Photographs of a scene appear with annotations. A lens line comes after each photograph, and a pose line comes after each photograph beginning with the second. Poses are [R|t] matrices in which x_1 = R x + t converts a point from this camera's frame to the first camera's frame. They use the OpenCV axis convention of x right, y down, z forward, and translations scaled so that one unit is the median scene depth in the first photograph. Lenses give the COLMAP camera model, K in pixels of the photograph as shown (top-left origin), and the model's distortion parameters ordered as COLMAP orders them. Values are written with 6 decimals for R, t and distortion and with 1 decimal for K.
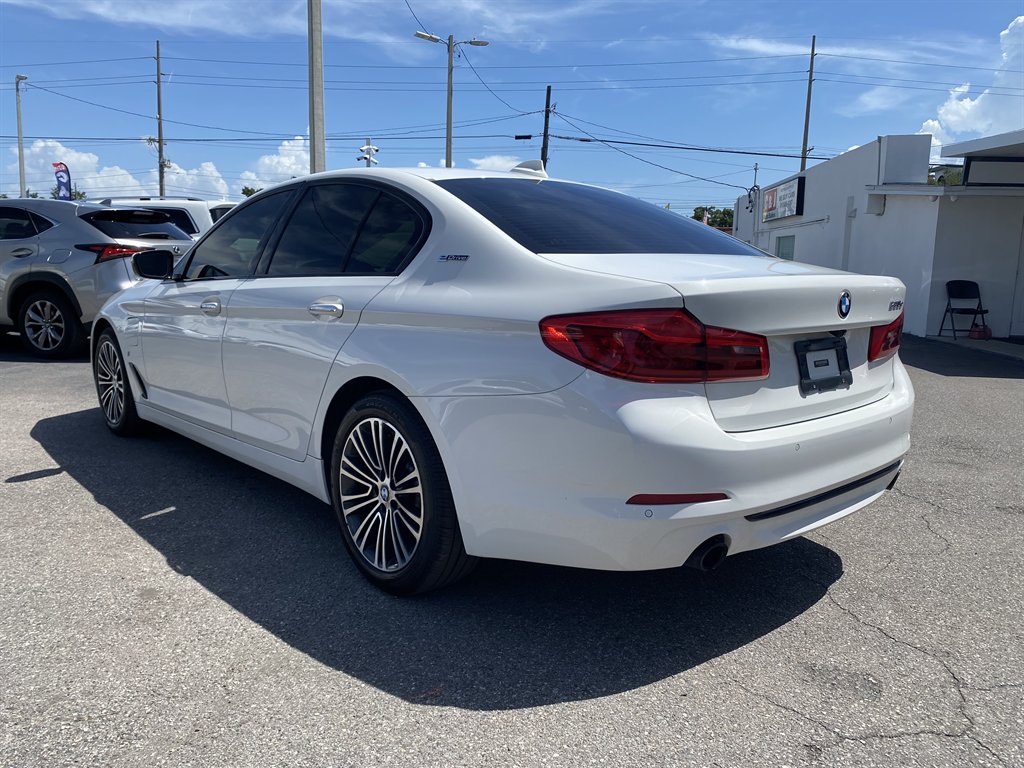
lens RADIAL K [[795.6, 0, 505.8], [0, 795.6, 380.6], [0, 0, 1]] dist [0.028142, -0.015907]
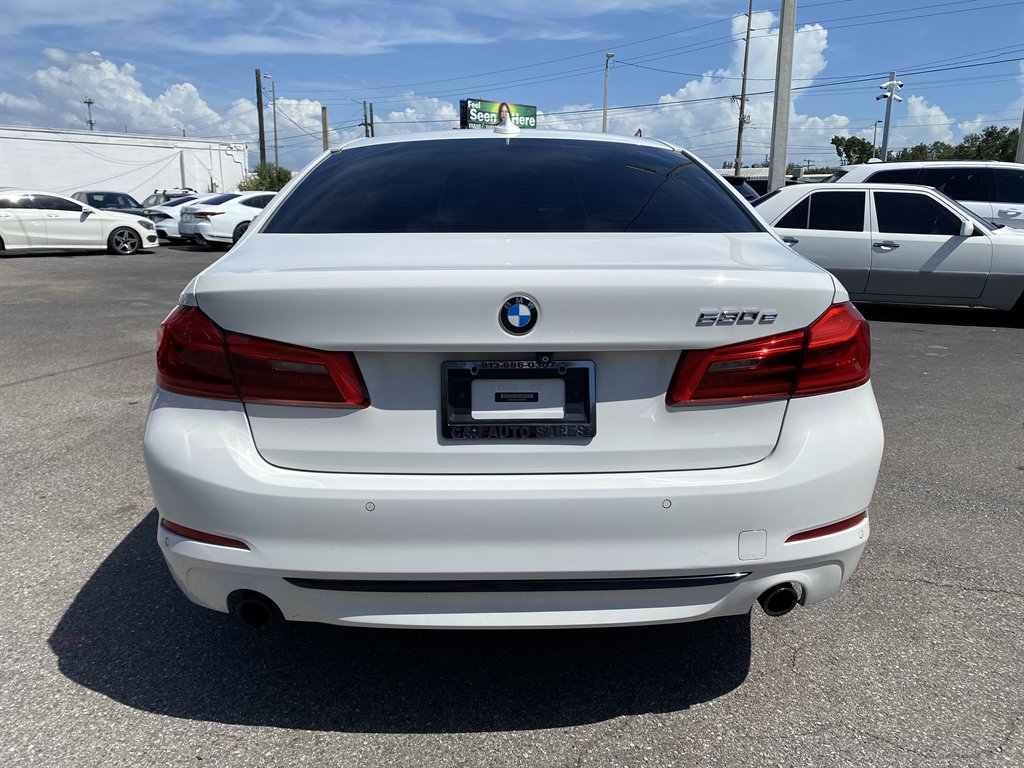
lens RADIAL K [[795.6, 0, 505.8], [0, 795.6, 380.6], [0, 0, 1]] dist [0.028142, -0.015907]
pose [[0.757225, 0.121821, -0.641693, 0.830676], [-0.085408, 0.992485, 0.087632, -0.096068], [0.647546, -0.011551, 0.761939, 0.479105]]
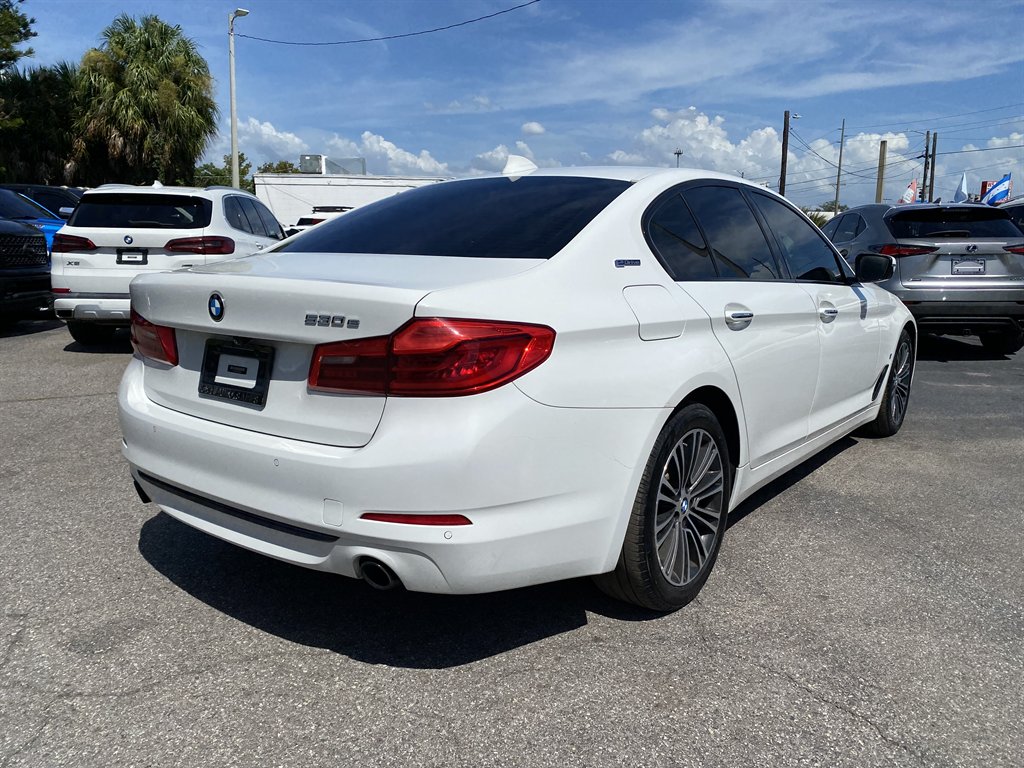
lens RADIAL K [[795.6, 0, 505.8], [0, 795.6, 380.6], [0, 0, 1]] dist [0.028142, -0.015907]
pose [[0.179398, 0.150109, -0.972257, 1.370824], [-0.152283, 0.980615, 0.123301, -0.173440], [0.971919, 0.125938, 0.198779, 1.131242]]
